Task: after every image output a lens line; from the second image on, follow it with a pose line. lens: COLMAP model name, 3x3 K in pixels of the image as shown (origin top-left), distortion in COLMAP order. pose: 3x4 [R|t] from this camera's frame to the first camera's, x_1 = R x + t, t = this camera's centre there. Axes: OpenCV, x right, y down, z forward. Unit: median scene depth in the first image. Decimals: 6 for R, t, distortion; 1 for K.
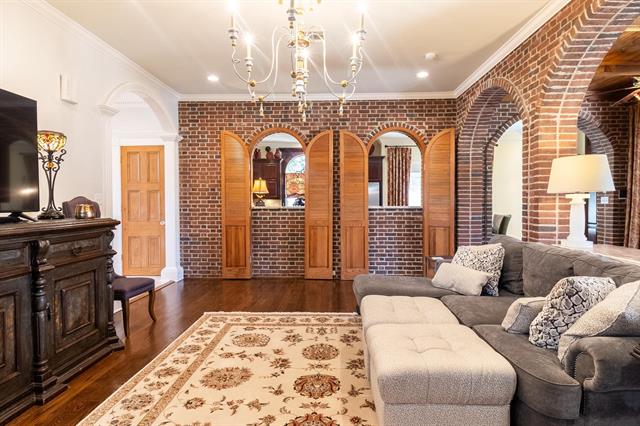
lens RADIAL K [[362.4, 0, 319.8], [0, 362.4, 210.1], [0, 0, 1]] dist [0.000705, -0.004639]
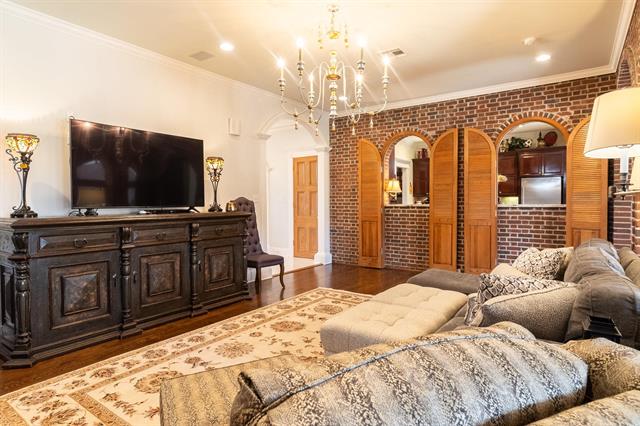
lens RADIAL K [[362.4, 0, 321.2], [0, 362.4, 210.0], [0, 0, 1]] dist [0.000705, -0.004639]
pose [[0.835134, 0.012353, -0.549907, 0.432678], [-0.009477, 0.999923, 0.008070, 0.000542], [0.549964, -0.001528, 0.835187, -0.067423]]
